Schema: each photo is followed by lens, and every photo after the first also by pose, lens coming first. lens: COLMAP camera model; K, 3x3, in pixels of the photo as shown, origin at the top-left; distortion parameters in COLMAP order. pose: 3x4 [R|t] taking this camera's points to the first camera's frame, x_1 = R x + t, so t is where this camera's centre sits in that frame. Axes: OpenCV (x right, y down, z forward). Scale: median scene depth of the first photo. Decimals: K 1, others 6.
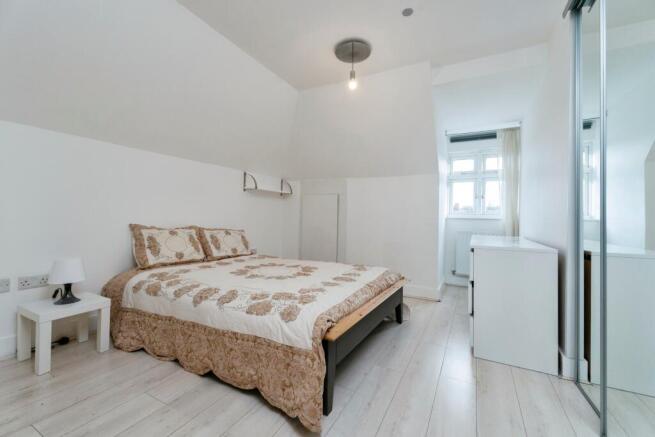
lens RADIAL K [[274.5, 0, 325.5], [0, 274.5, 220.2], [0, 0, 1]] dist [0.005866, 0.000385]
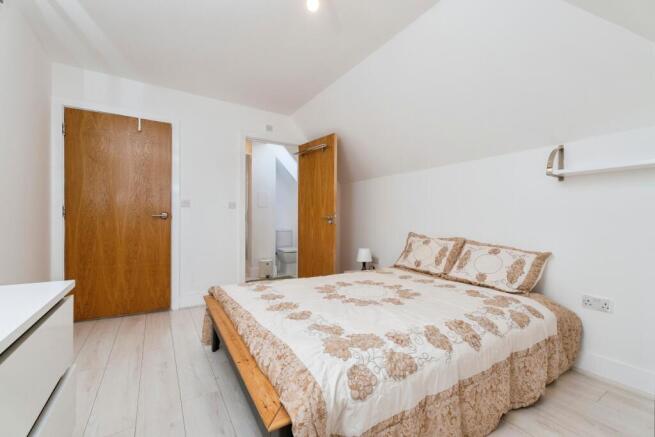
lens RADIAL K [[274.5, 0, 325.5], [0, 274.5, 220.2], [0, 0, 1]] dist [0.005866, 0.000385]
pose [[-0.506384, -0.005343, -0.862291, 0.544665], [-0.003610, 0.999985, -0.004076, -0.030517], [0.862300, 0.001049, -0.506396, 1.213925]]
